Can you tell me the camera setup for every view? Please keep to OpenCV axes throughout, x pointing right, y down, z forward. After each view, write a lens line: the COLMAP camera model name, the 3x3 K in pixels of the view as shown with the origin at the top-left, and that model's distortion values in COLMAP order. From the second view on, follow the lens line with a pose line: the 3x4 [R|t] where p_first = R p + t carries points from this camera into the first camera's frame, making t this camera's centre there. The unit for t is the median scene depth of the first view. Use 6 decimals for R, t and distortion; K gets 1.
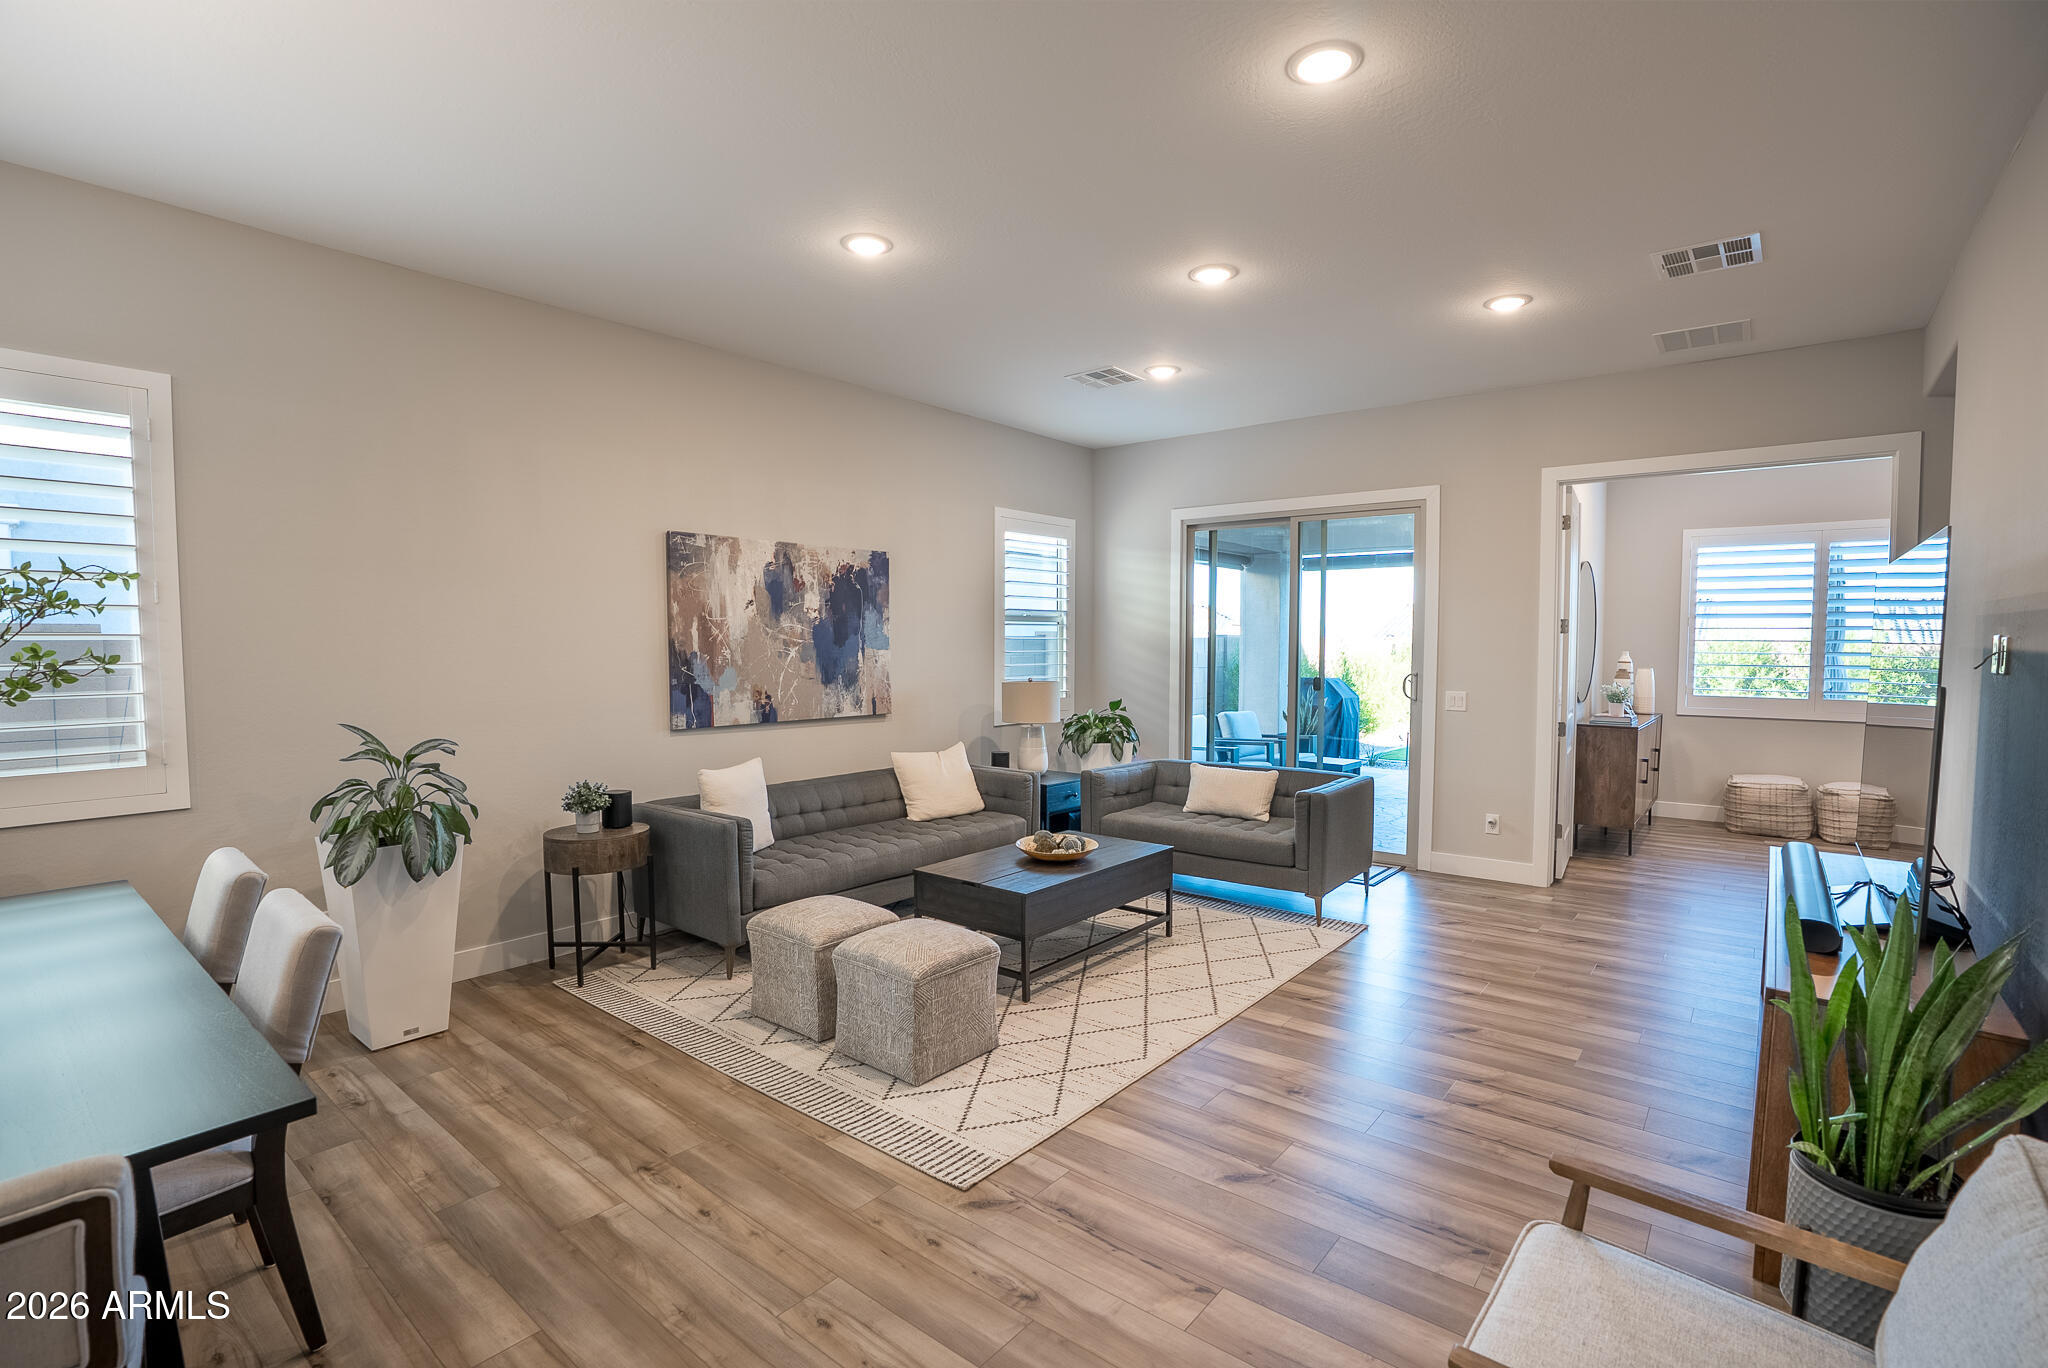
lens RADIAL K [[958.8, 0, 1025.9], [0, 958.8, 692.2], [0, 0, 1]] dist [-0.064792, 0.030626]
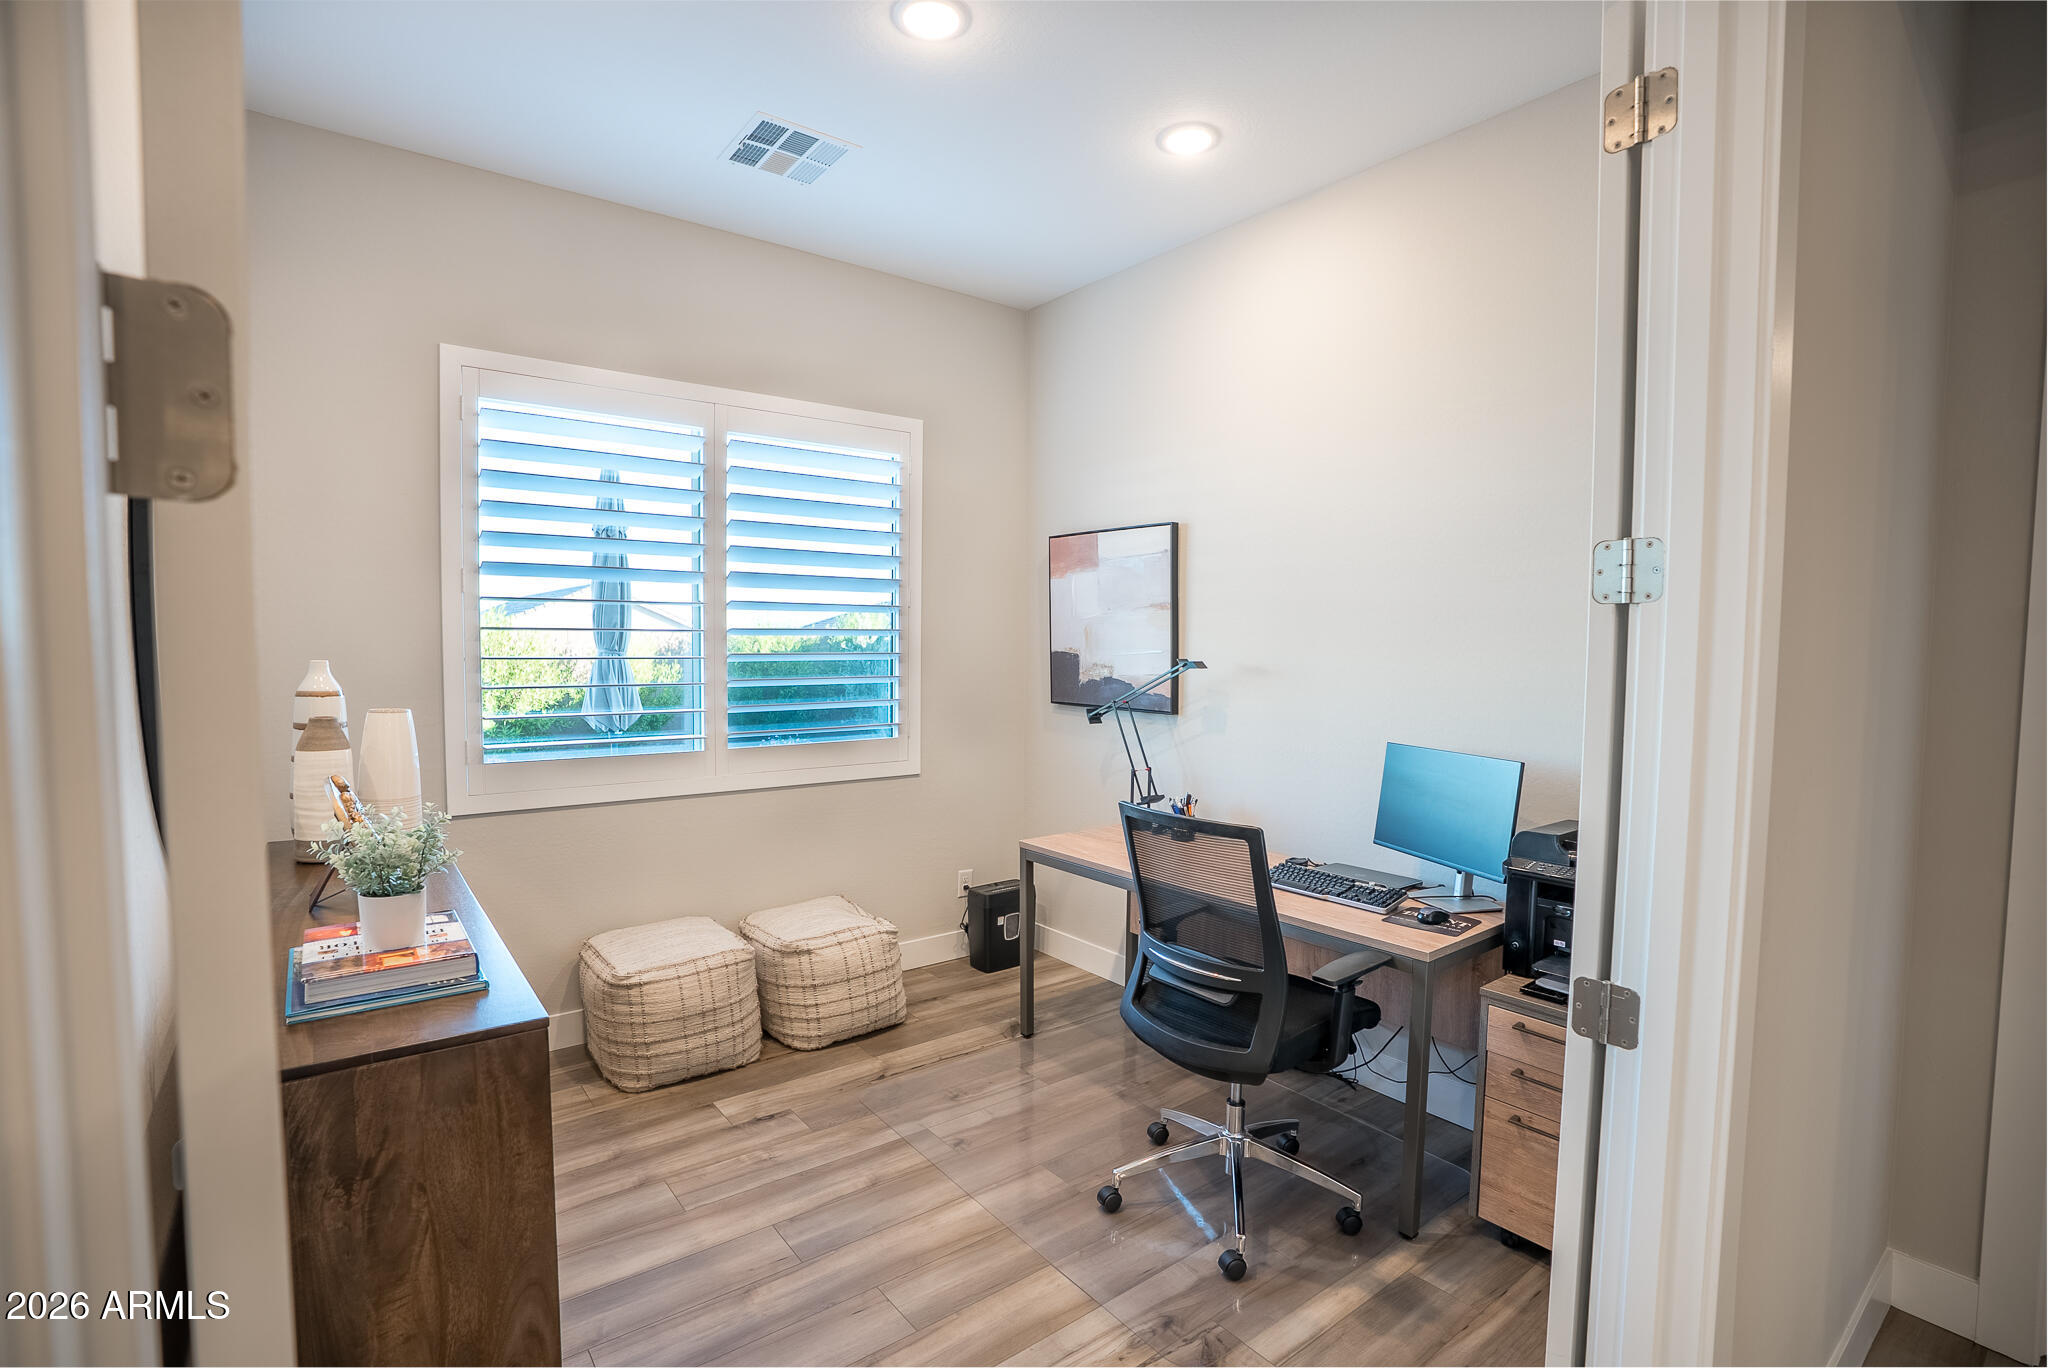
lens RADIAL K [[947.5, 0, 1016.8], [0, 947.5, 688.7], [0, 0, 1]] dist [-0.076115, 0.028745]
pose [[0.237887, -0.054114, 0.969784, 0.422114], [0.045761, 0.997962, 0.044461, -0.039652], [-0.970214, 0.033802, 0.239879, 0.747523]]
